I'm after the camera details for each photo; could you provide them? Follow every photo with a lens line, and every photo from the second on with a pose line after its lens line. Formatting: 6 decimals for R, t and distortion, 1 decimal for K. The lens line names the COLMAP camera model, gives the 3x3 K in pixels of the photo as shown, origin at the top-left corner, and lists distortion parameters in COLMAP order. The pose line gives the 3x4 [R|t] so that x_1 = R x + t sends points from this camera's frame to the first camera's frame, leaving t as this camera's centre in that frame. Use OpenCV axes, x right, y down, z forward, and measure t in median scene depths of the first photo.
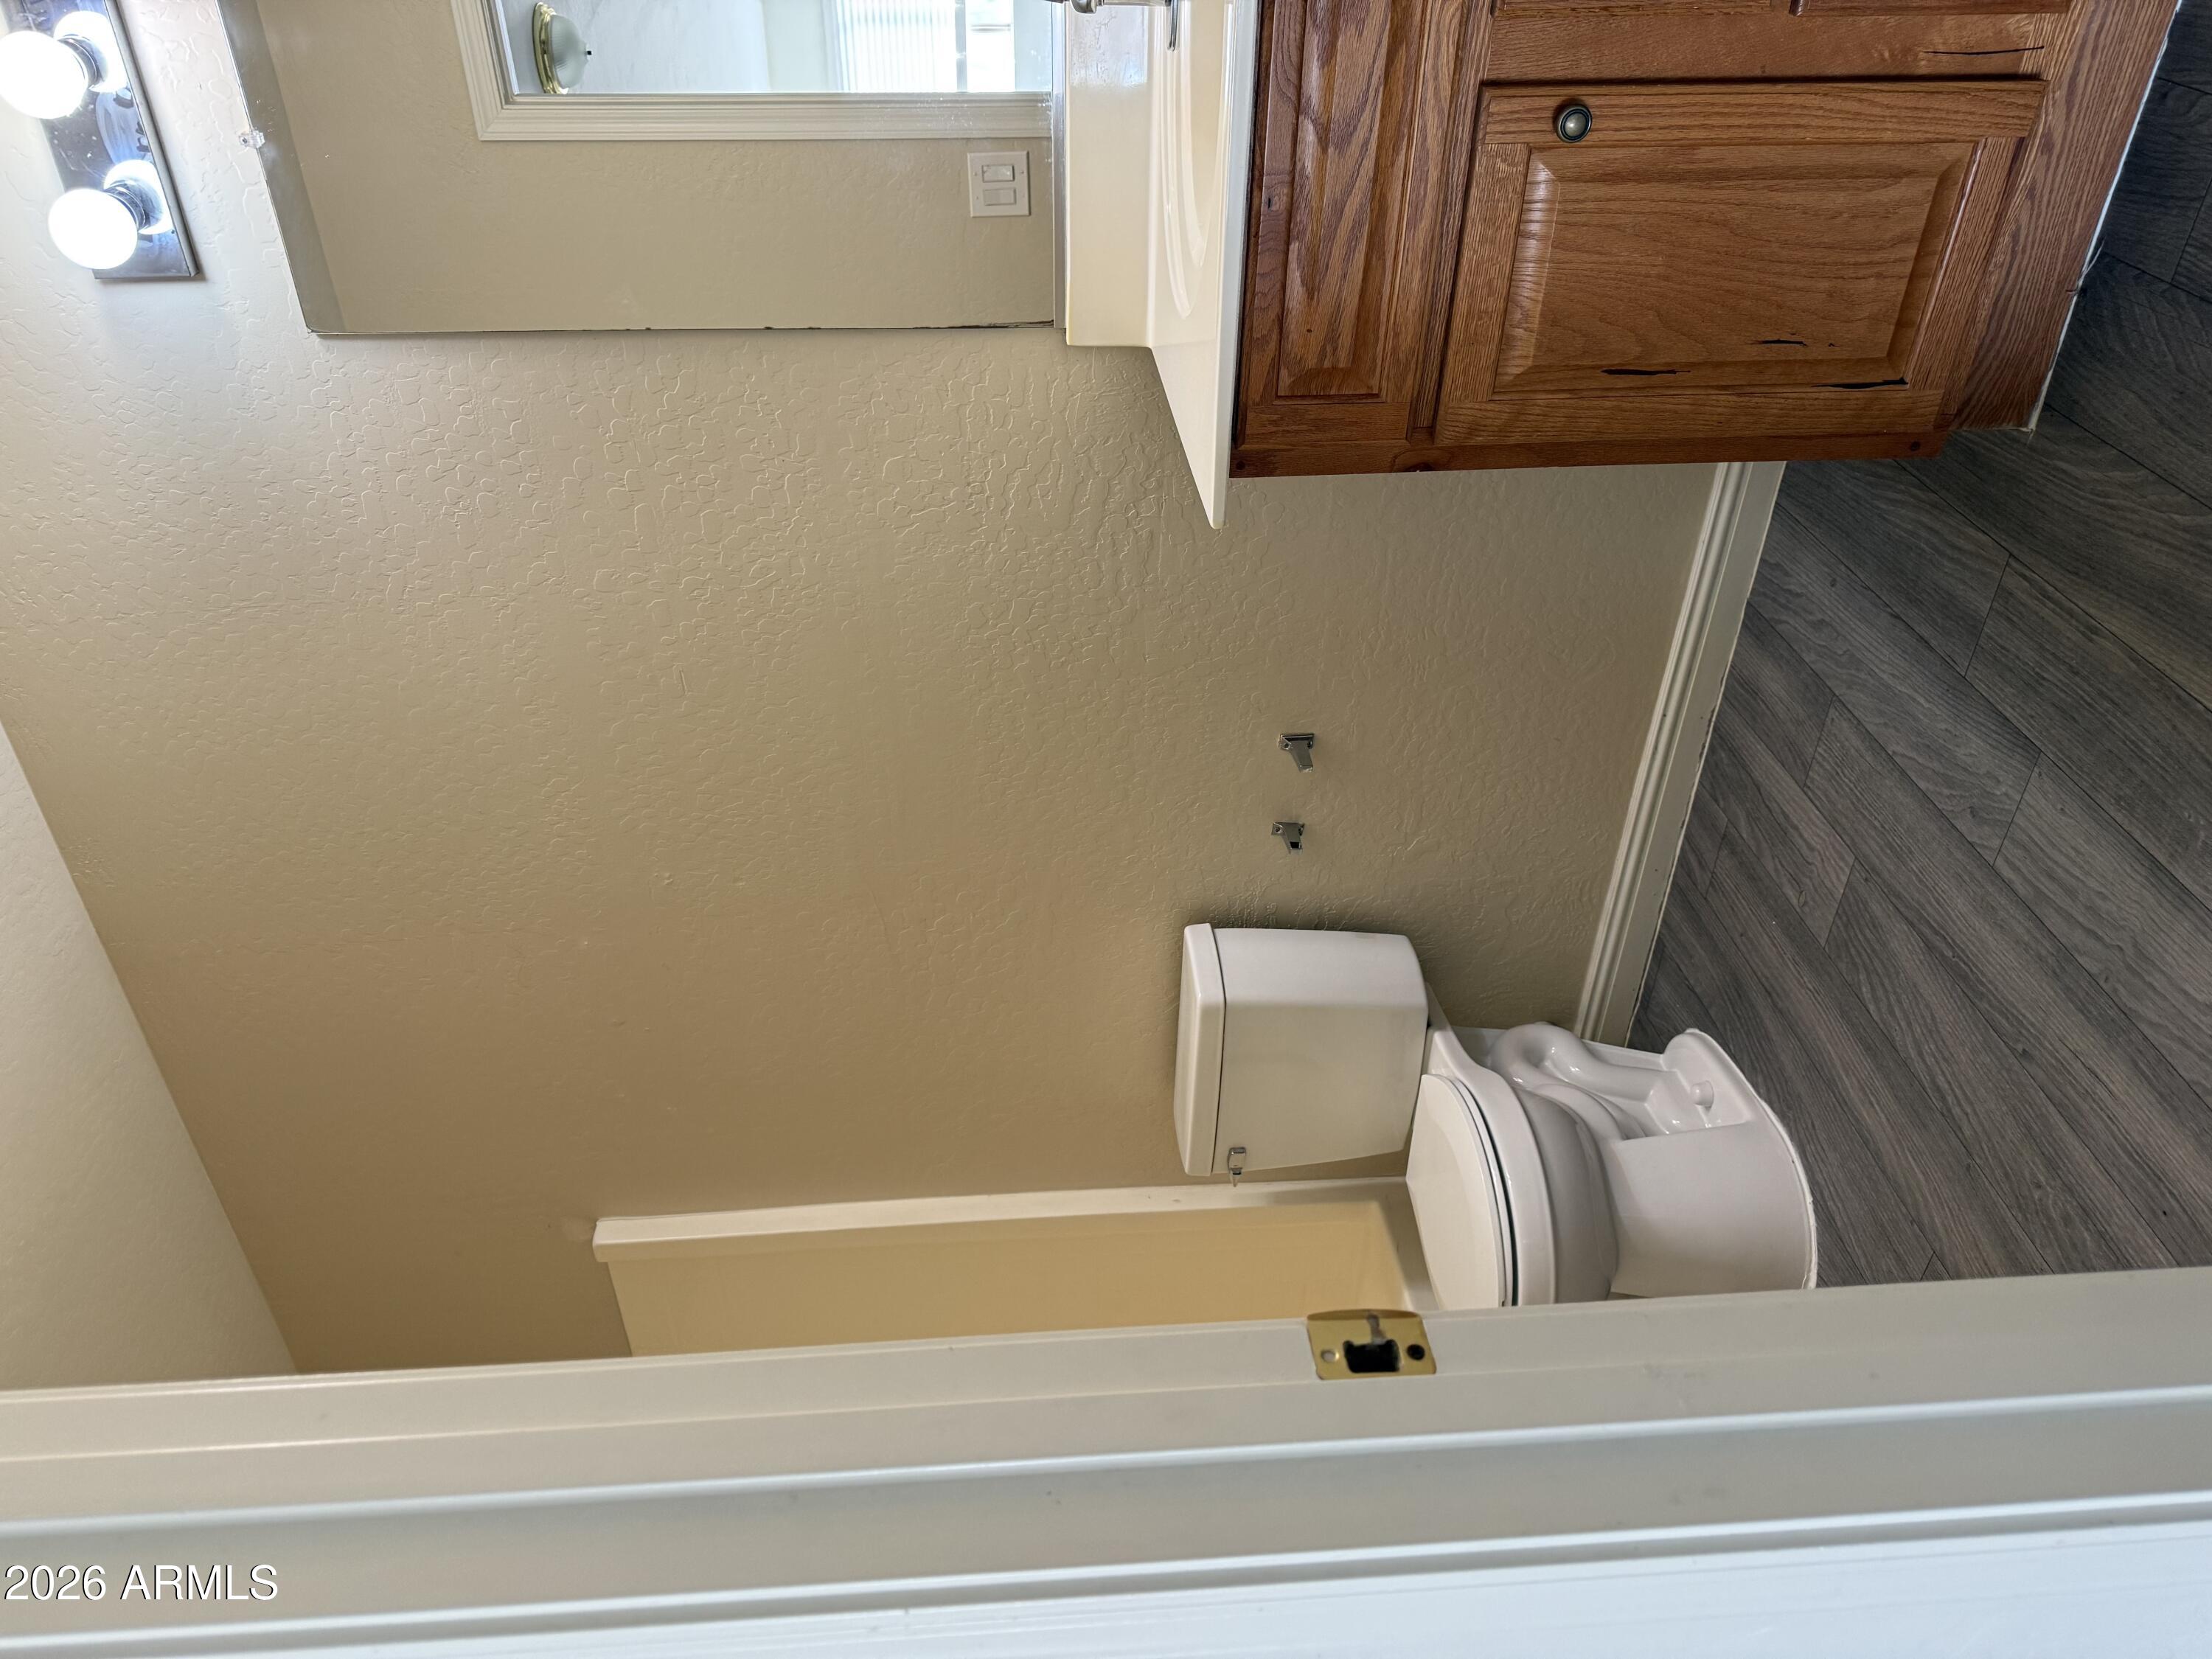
lens RADIAL K [[1559.1, 0, 1106.0], [0, 1559.1, 829.5], [0, 0, 1]] dist [0.002886, 0.002076]
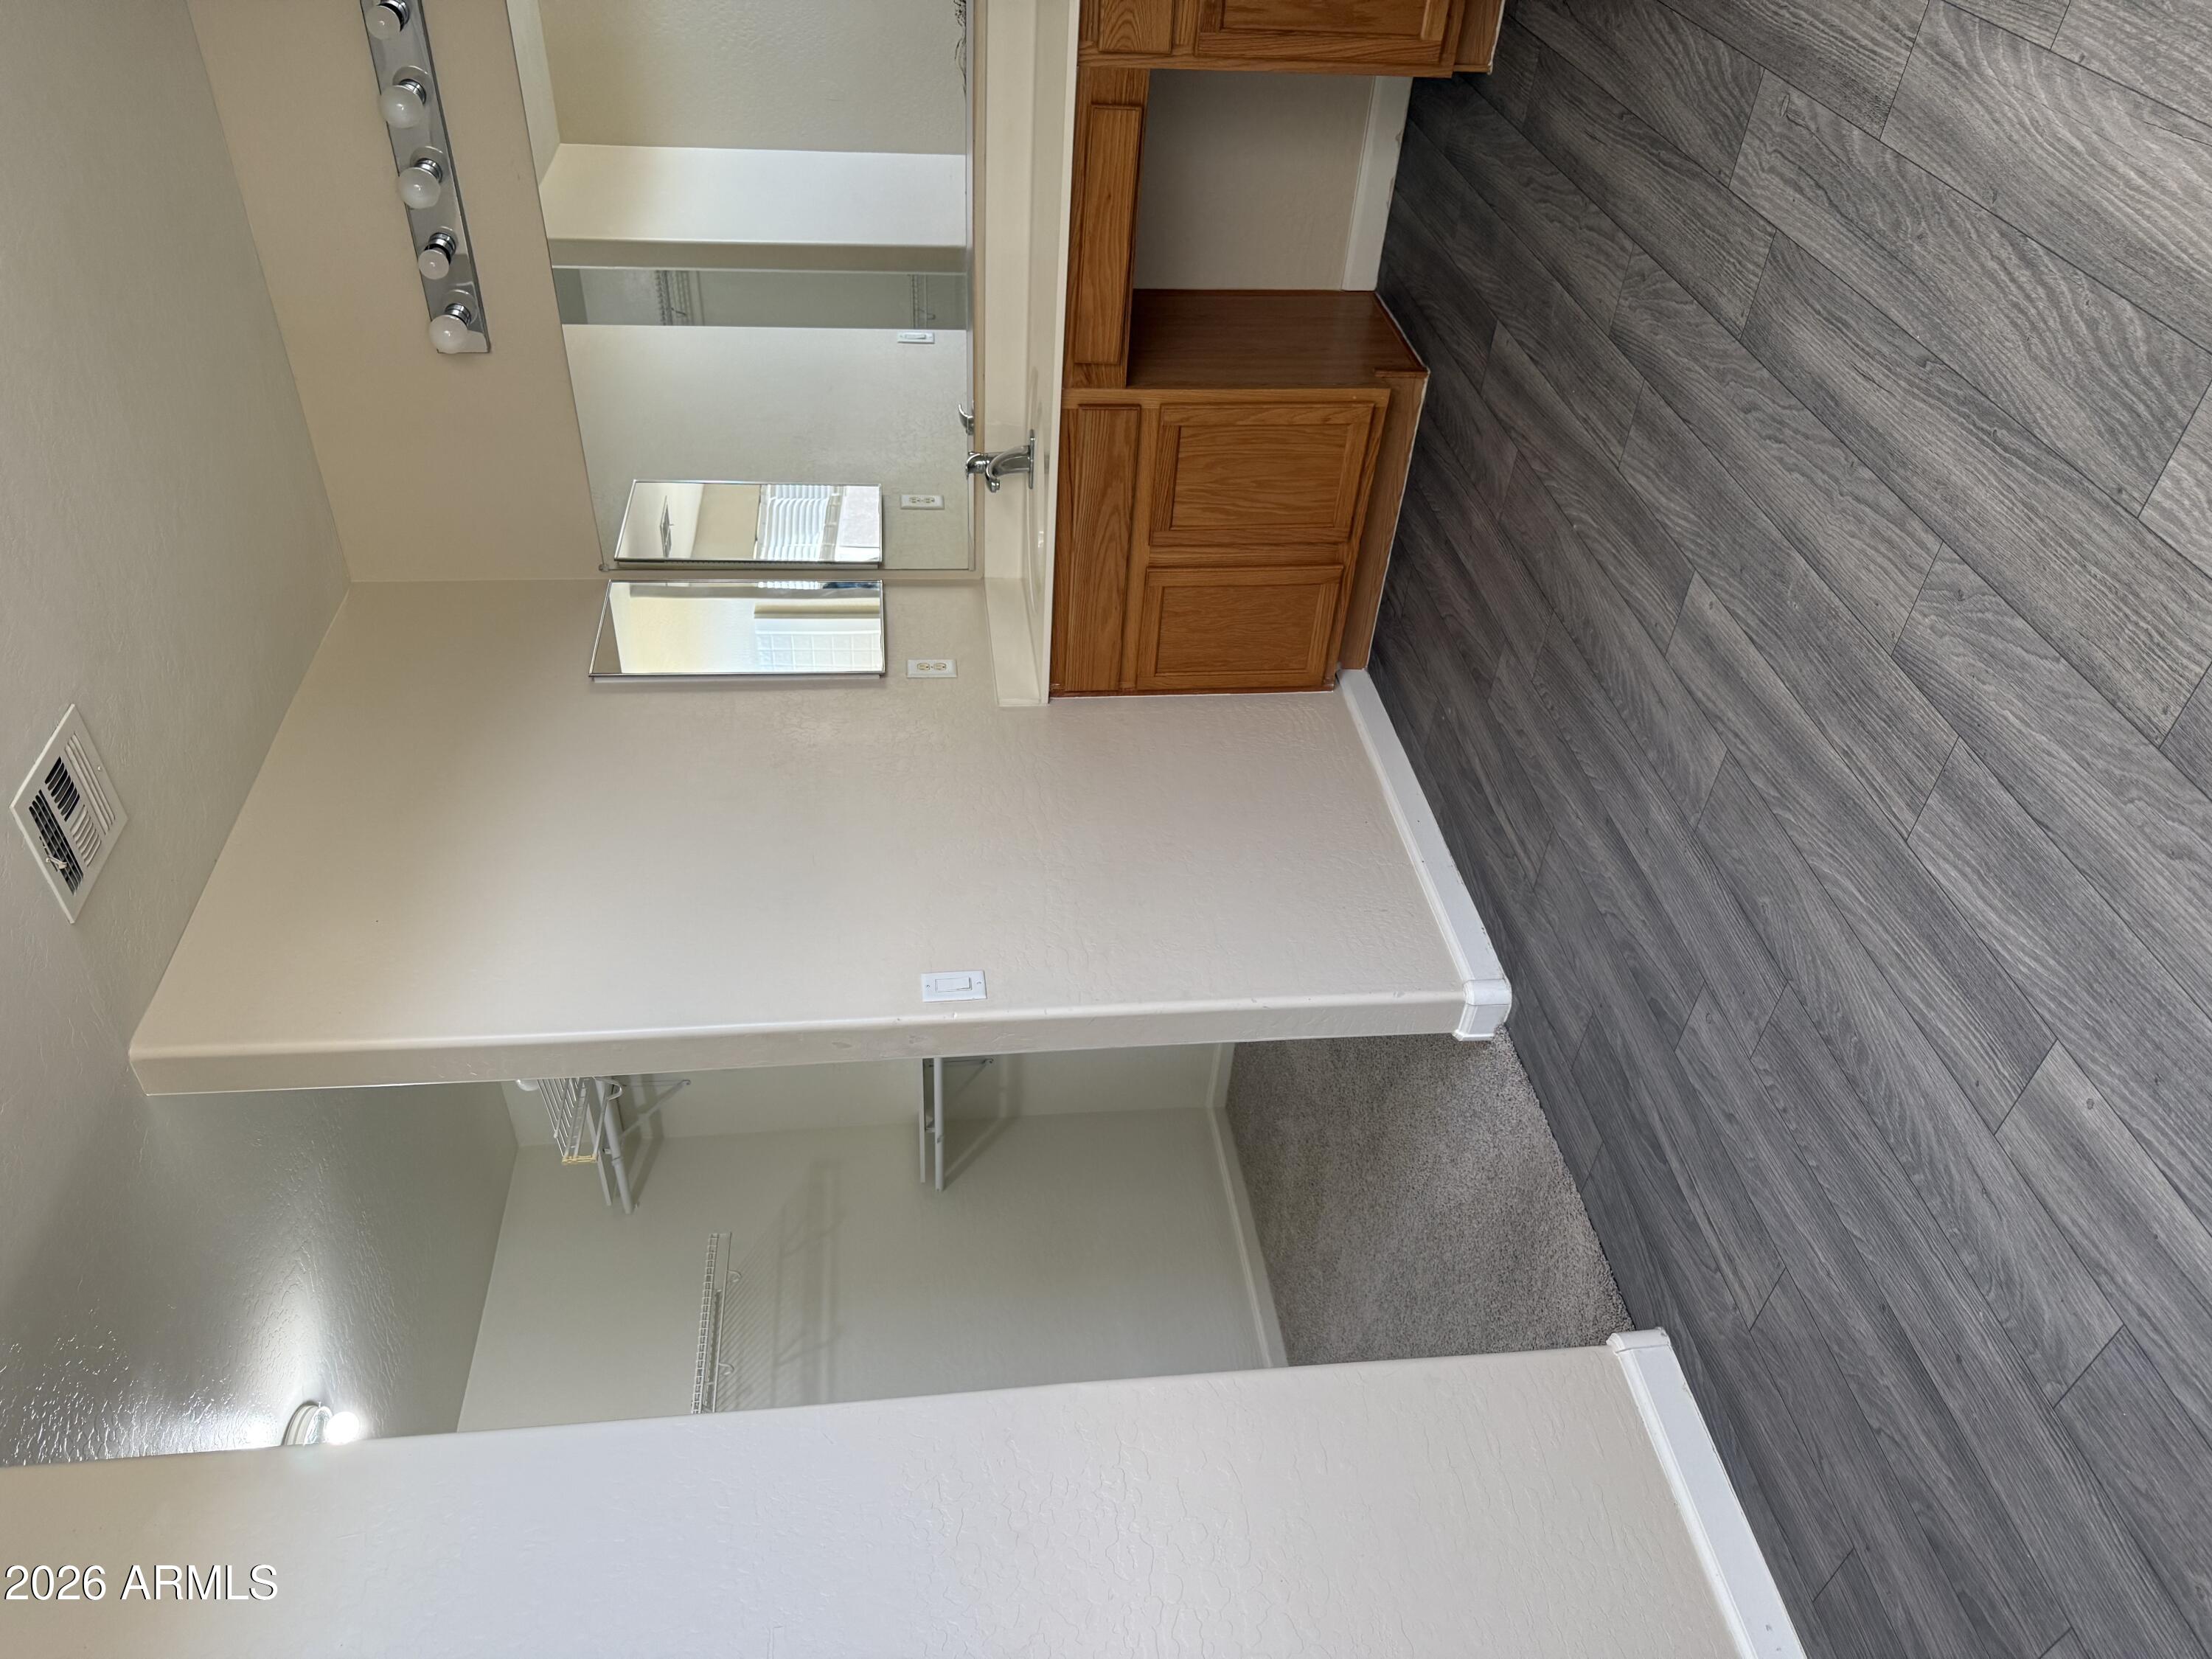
lens RADIAL K [[1559.1, 0, 1106.0], [0, 1559.1, 829.5], [0, 0, 1]] dist [0.002886, 0.002076]
pose [[0.978705, -0.076549, 0.190467, -0.159922], [-0.060038, -0.994039, -0.091006, -0.036345], [0.196298, 0.077633, -0.977466, 1.899216]]
